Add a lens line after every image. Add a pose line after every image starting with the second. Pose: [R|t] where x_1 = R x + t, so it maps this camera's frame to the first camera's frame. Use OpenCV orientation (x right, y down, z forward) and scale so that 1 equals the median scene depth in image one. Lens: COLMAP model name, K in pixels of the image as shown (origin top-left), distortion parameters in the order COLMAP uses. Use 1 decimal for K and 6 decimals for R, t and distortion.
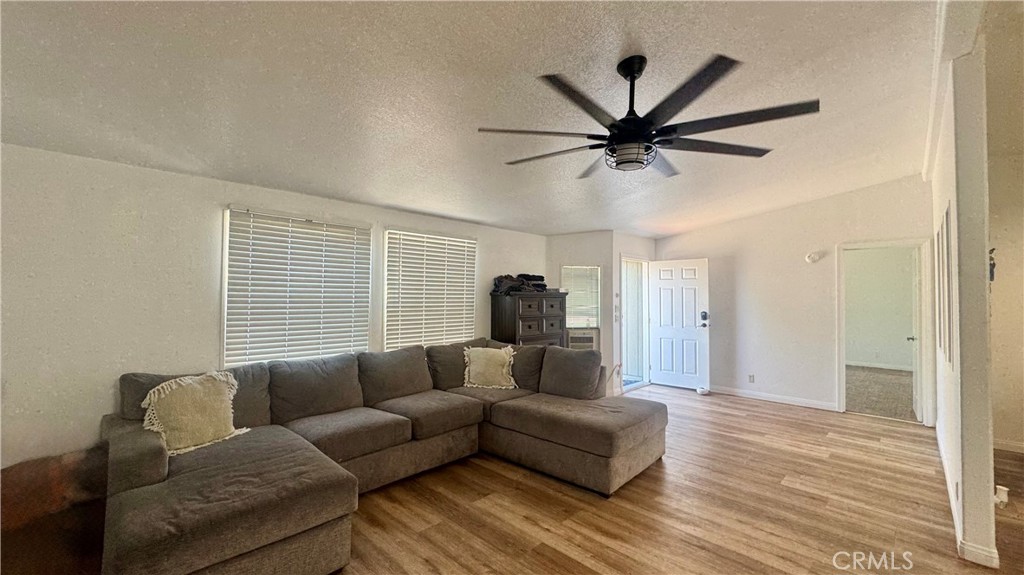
lens RADIAL K [[410.2, 0, 512.0], [0, 410.2, 287.5], [0, 0, 1]] dist [-0.001142, 0.000061]
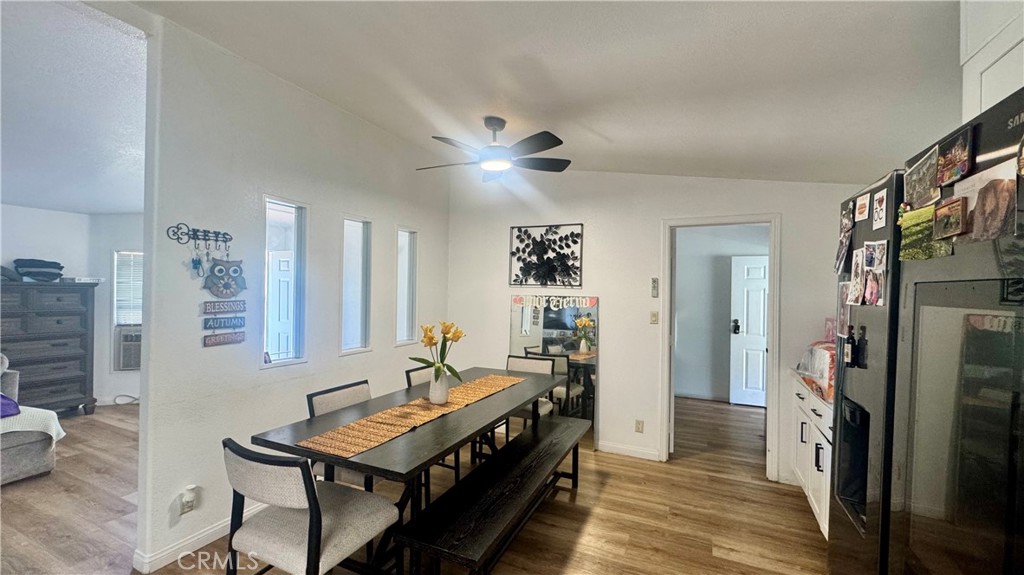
lens RADIAL K [[410.2, 0, 512.0], [0, 410.2, 287.5], [0, 0, 1]] dist [-0.001142, 0.000061]
pose [[0.941892, 0.013826, 0.335632, 0.902399], [-0.020889, 0.999630, 0.017442, -0.012827], [-0.335267, -0.023439, 0.941832, -0.099495]]
